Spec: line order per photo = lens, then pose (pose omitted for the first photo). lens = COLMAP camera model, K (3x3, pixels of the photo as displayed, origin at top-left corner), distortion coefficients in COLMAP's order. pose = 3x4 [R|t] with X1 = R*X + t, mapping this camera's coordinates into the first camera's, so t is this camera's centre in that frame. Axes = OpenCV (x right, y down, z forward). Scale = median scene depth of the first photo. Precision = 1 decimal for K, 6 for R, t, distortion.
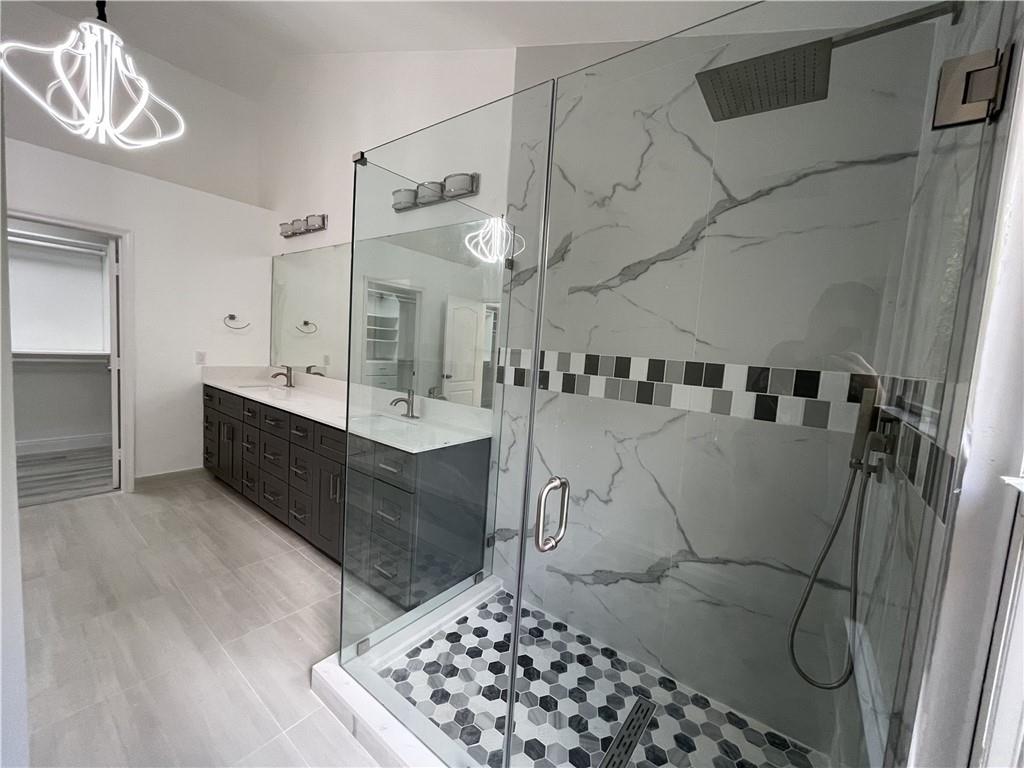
lens RADIAL K [[412.2, 0, 508.9], [0, 412.2, 384.9], [0, 0, 1]] dist [-0.006819, -0.000087]
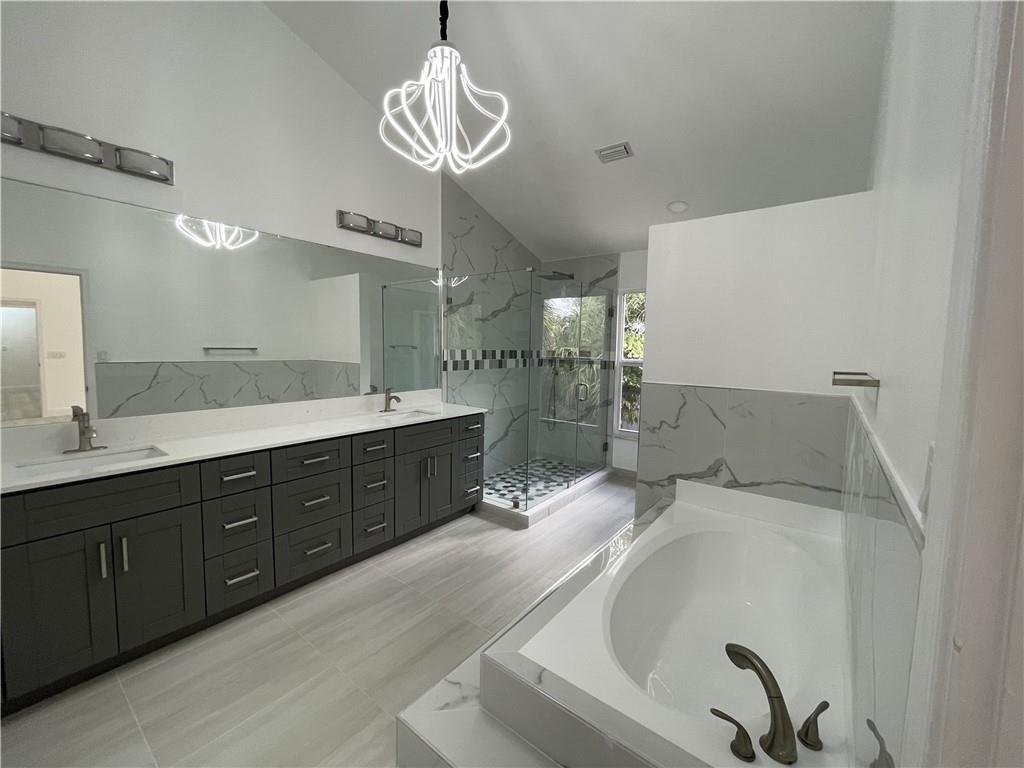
lens RADIAL K [[412.2, 0, 510.6], [0, 412.2, 378.6], [0, 0, 1]] dist [-0.006819, -0.000087]
pose [[0.001801, -0.152371, 0.988322, -2.068653], [0.065427, 0.986224, 0.151928, -0.258488], [-0.997856, 0.064390, 0.011745, 0.884713]]
